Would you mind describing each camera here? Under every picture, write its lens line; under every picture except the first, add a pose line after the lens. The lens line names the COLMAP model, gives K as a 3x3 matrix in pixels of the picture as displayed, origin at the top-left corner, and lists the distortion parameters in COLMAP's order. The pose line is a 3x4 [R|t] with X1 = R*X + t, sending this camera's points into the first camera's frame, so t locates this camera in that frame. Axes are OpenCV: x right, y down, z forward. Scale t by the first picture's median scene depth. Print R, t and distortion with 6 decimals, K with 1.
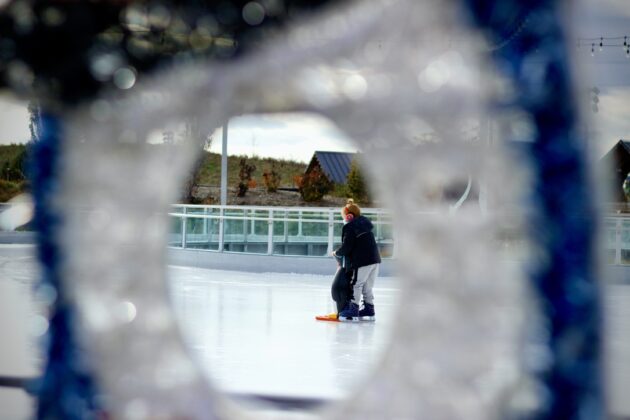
lens RADIAL K [[1806.2, 0, 317.2], [0, 1806.2, 210.6], [0, 0, 1]] dist [-0.593506, 0.000000]
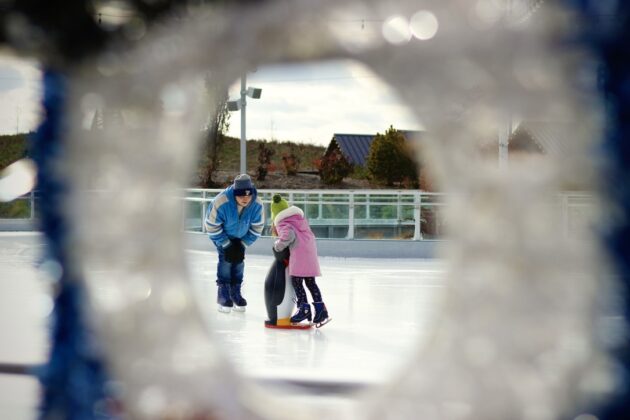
lens RADIAL K [[1806.2, 0, 313.6], [0, 1806.2, 210.1], [0, 0, 1]] dist [-0.593506, 0.000000]
pose [[0.999826, -0.013536, -0.012860, -0.007422], [0.013650, 0.999868, 0.008780, 0.010540], [0.012740, -0.008954, 0.999879, 0.104005]]
